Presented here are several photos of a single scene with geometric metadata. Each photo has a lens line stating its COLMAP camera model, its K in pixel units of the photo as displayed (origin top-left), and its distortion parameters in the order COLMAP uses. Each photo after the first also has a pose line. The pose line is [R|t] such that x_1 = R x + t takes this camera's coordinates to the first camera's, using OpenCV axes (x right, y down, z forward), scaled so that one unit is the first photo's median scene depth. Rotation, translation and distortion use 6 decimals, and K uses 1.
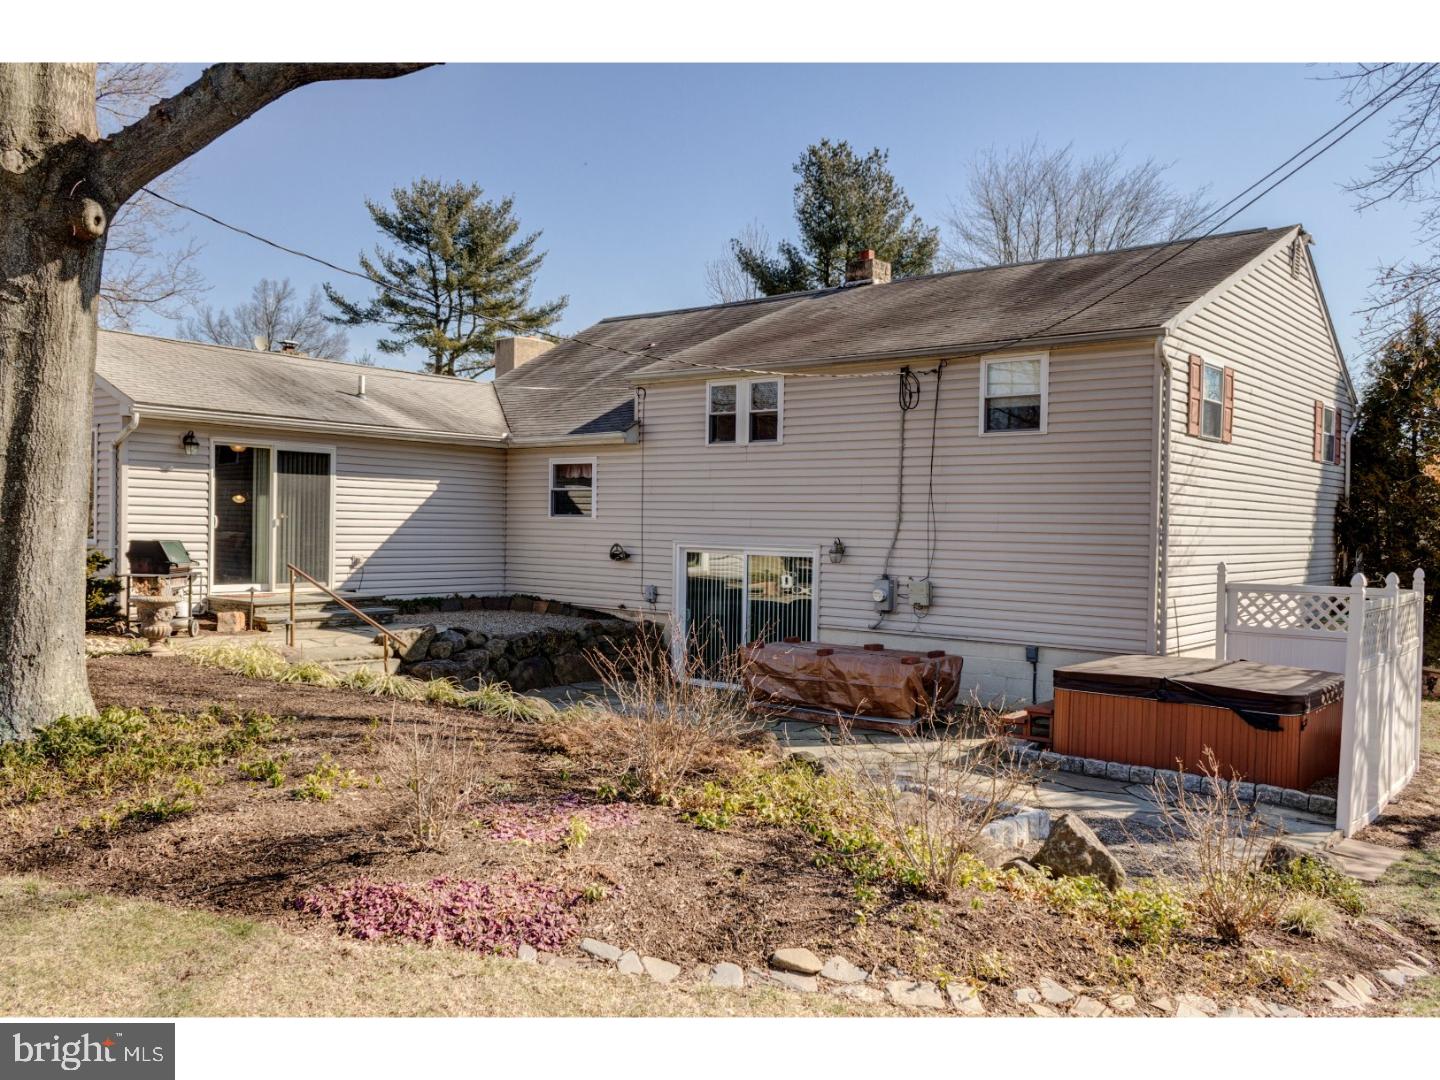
lens RADIAL K [[1160.2, 0, 720.0], [0, 1160.2, 540.0], [0, 0, 1]] dist [-0.371598, -0.000497]
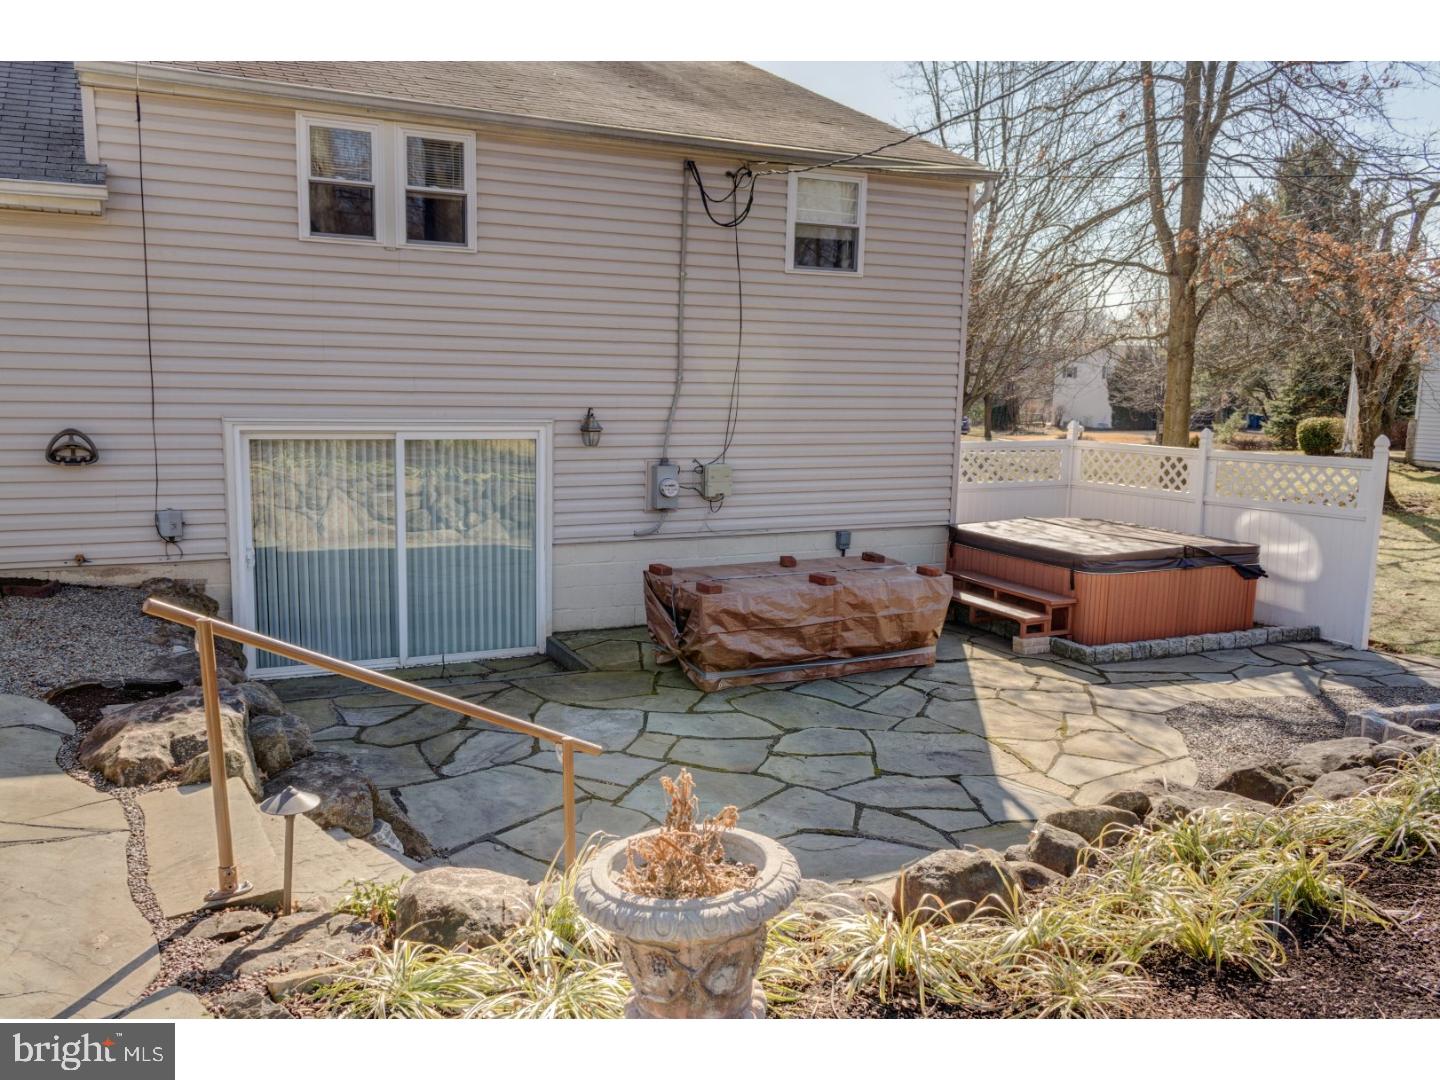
lens RADIAL K [[1178.5, 0, 720.0], [0, 1178.5, 540.0], [0, 0, 1]] dist [-0.039027, 0.001779]
pose [[0.363438, -0.146709, 0.919994, -0.528323], [-0.011322, 0.986754, 0.161827, -0.038795], [-0.931550, -0.069230, 0.356963, 0.708696]]
